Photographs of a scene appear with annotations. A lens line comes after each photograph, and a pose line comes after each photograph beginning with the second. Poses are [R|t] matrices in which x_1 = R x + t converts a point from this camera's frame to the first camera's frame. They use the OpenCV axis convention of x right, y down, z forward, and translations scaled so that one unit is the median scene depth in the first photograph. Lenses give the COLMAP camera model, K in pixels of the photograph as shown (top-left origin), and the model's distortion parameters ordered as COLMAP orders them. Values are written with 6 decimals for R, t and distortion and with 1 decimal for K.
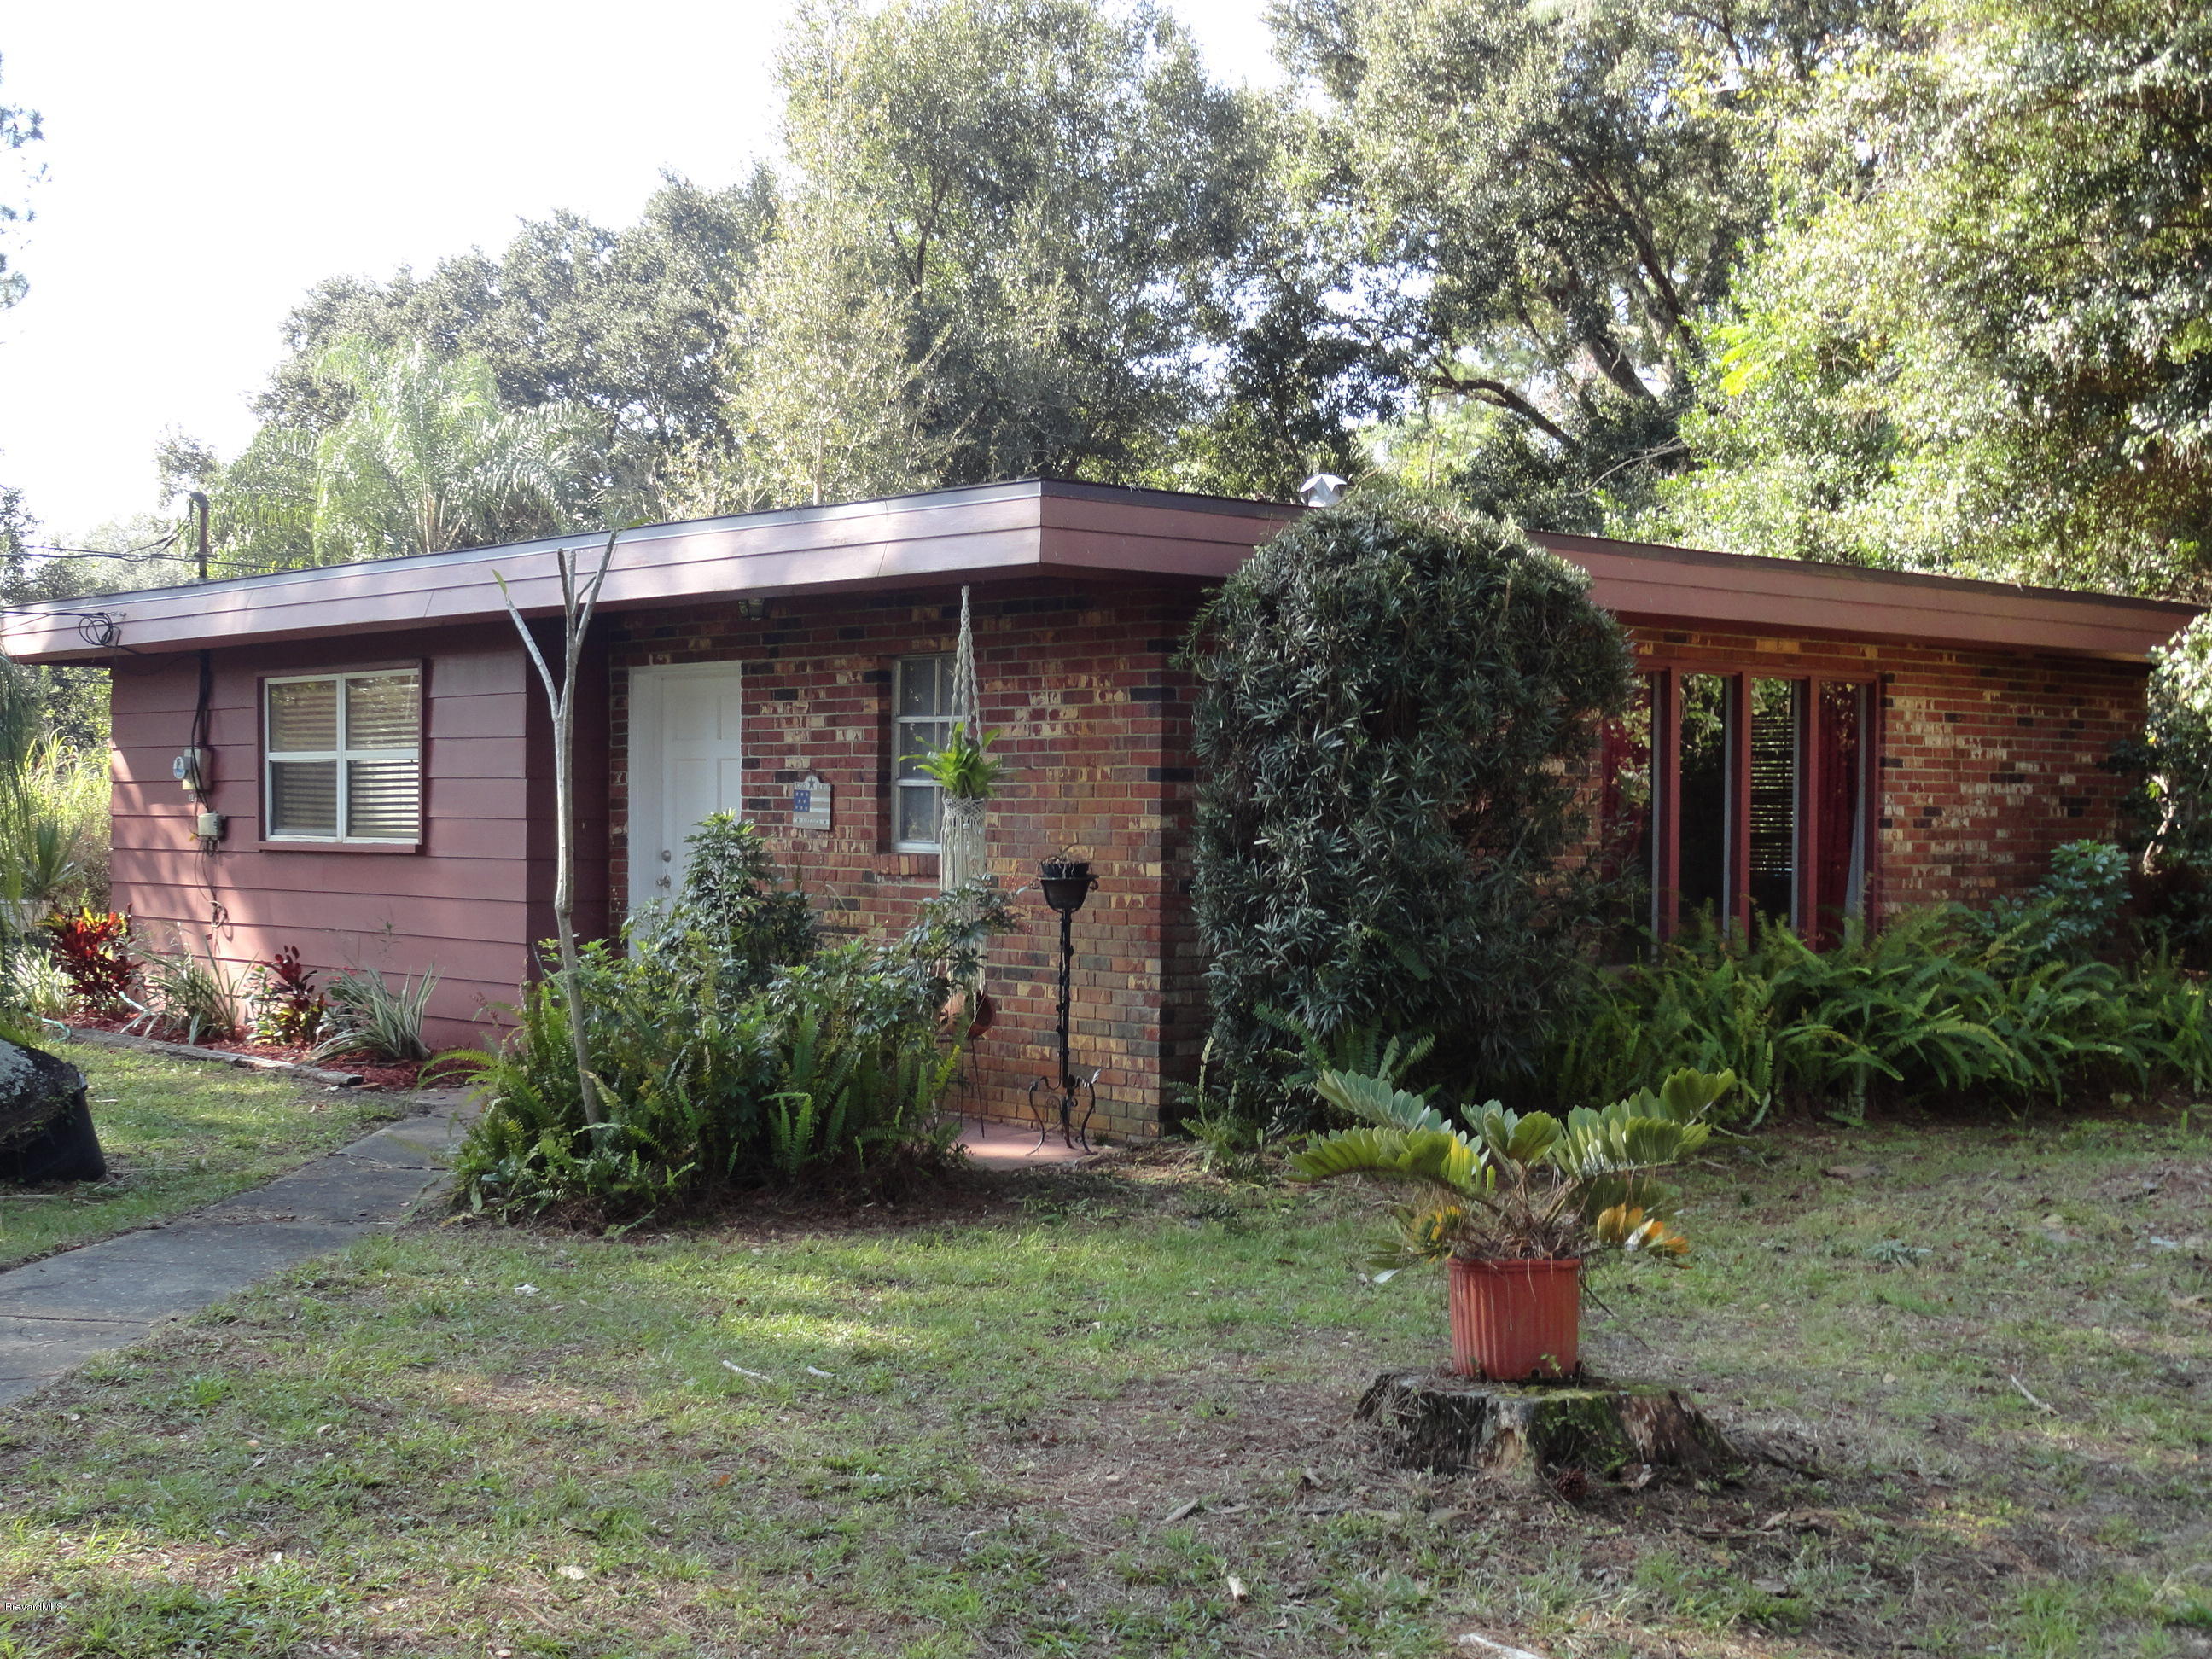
lens RADIAL K [[2852.7, 0, 1107.6], [0, 2852.7, 834.5], [0, 0, 1]] dist [-0.058768, 0.000000]
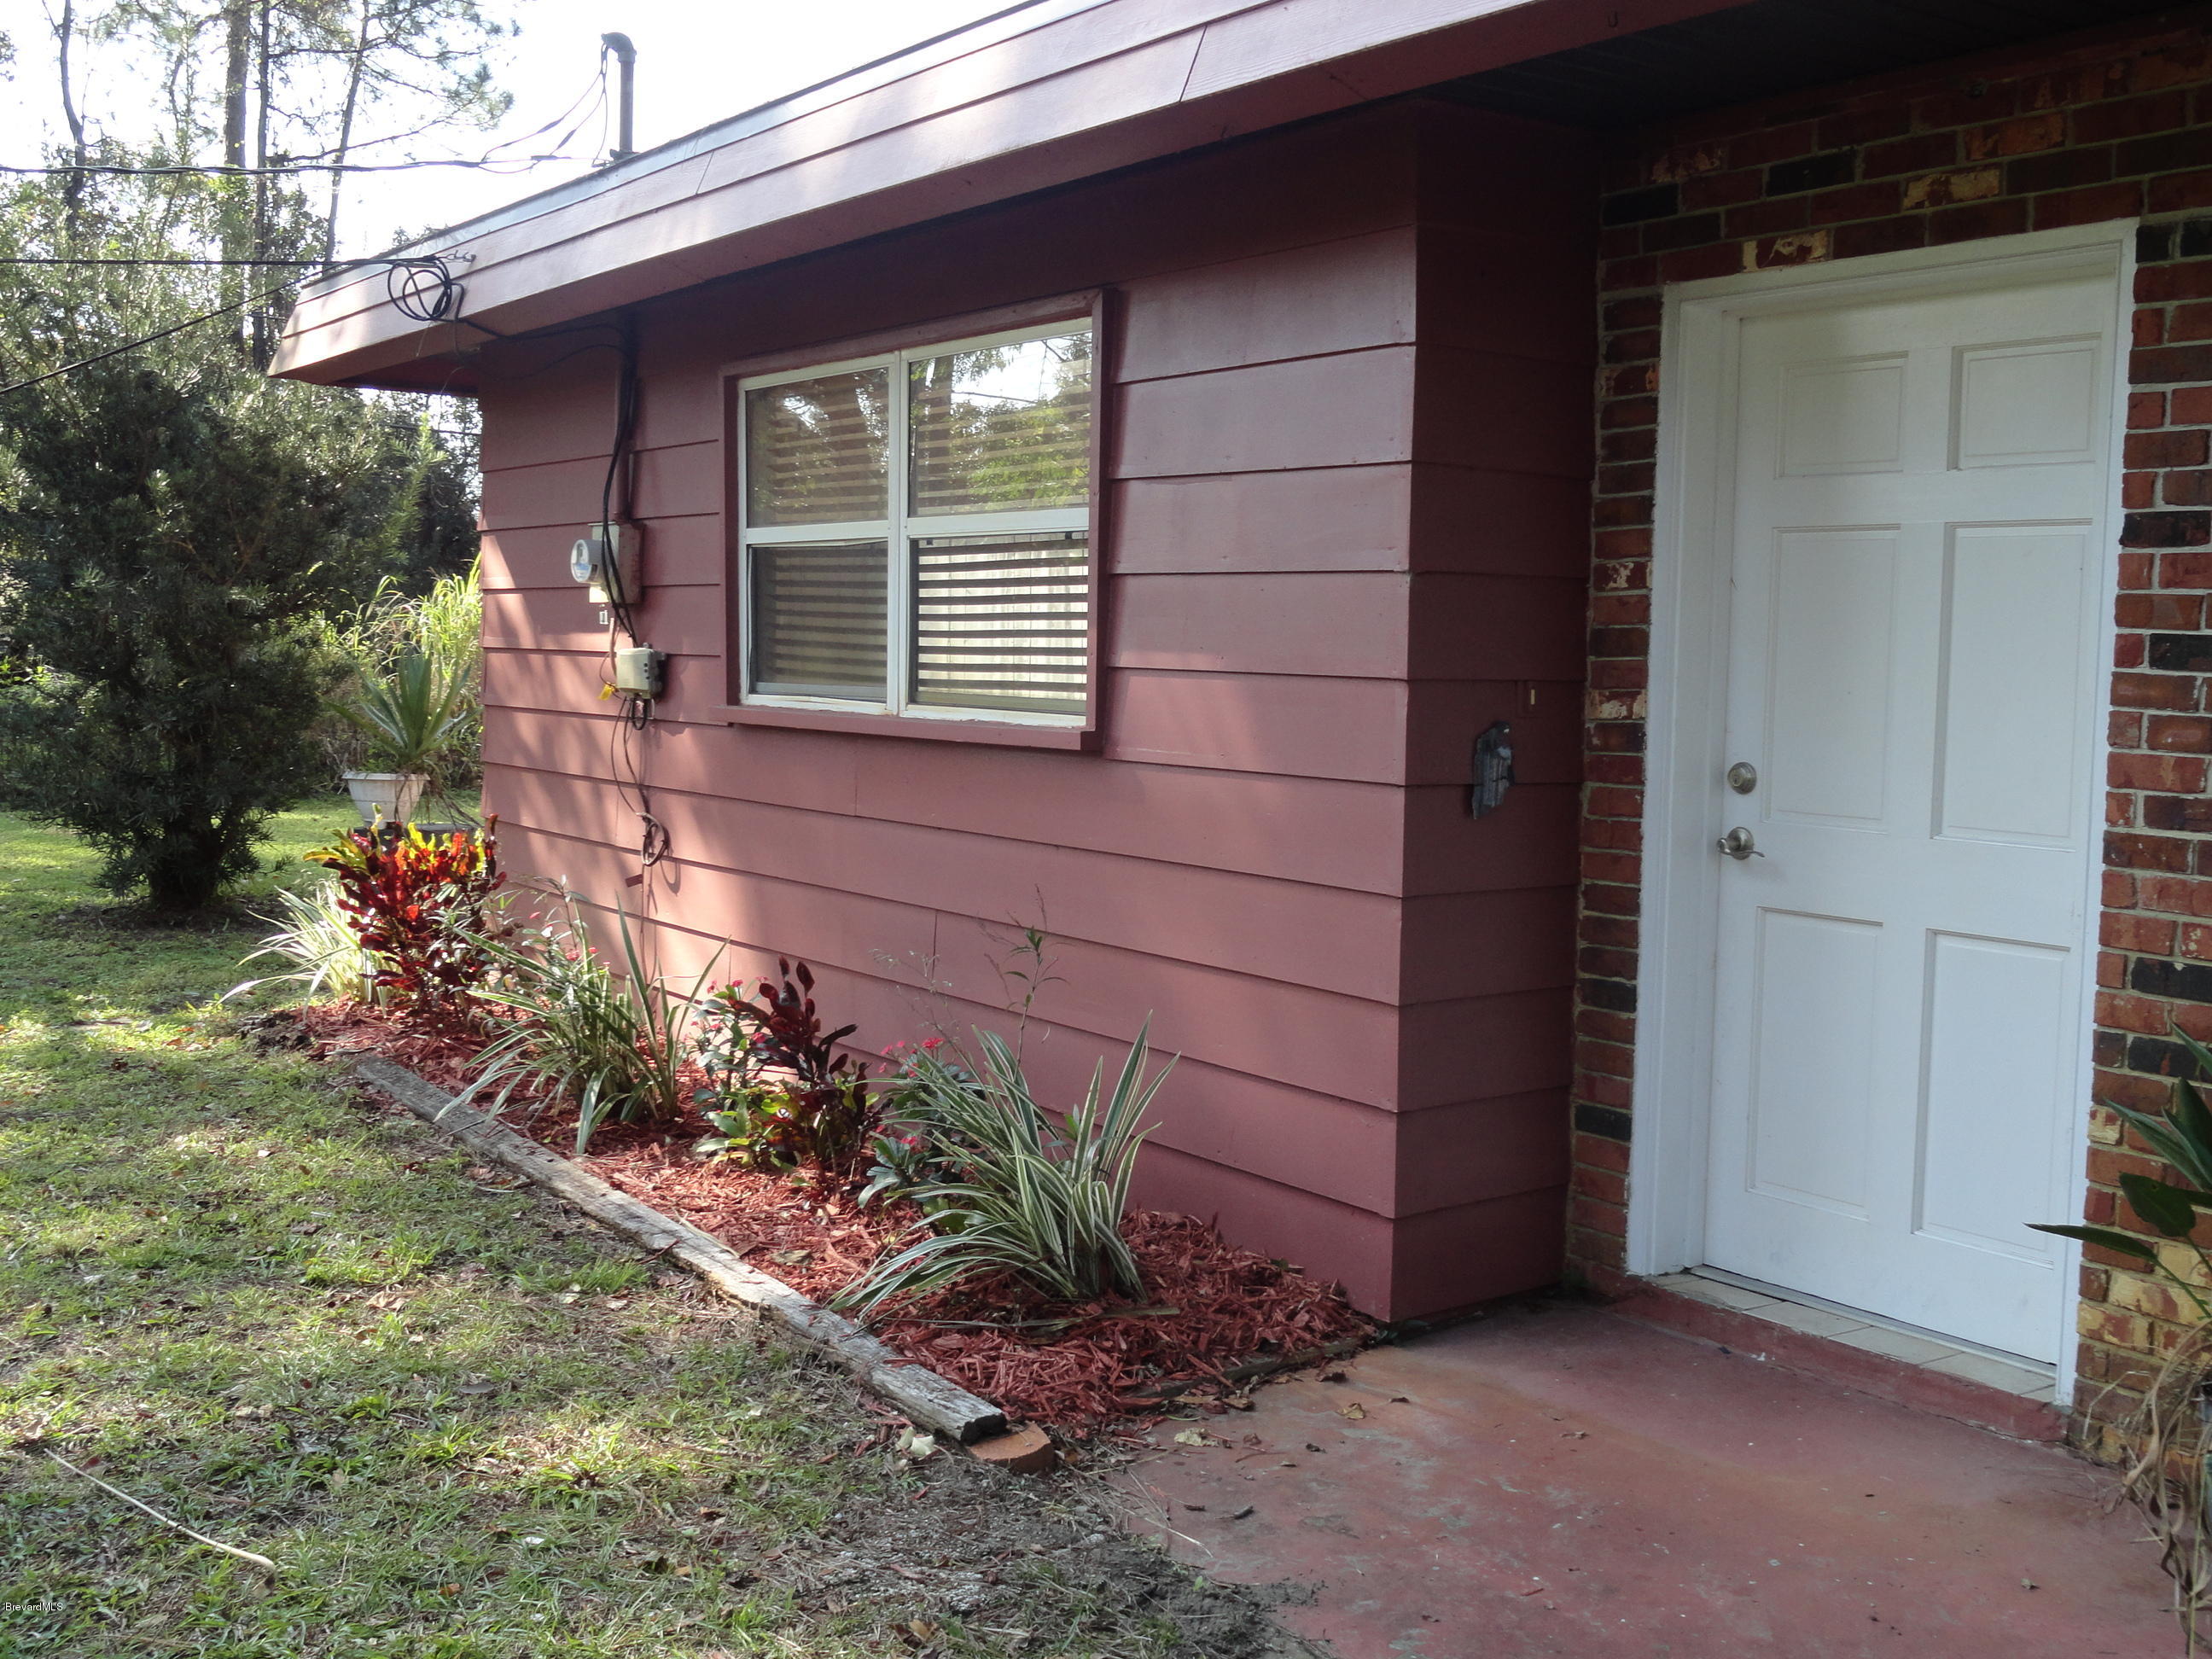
lens RADIAL K [[2355.6, 0, 1102.3], [0, 2355.6, 827.2], [0, 0, 1]] dist [-0.078363, 0.000000]
pose [[0.990244, 0.021258, -0.137713, -0.179114], [-0.011264, 0.997272, 0.072949, -0.007404], [0.138888, -0.070686, 0.987782, 0.609185]]
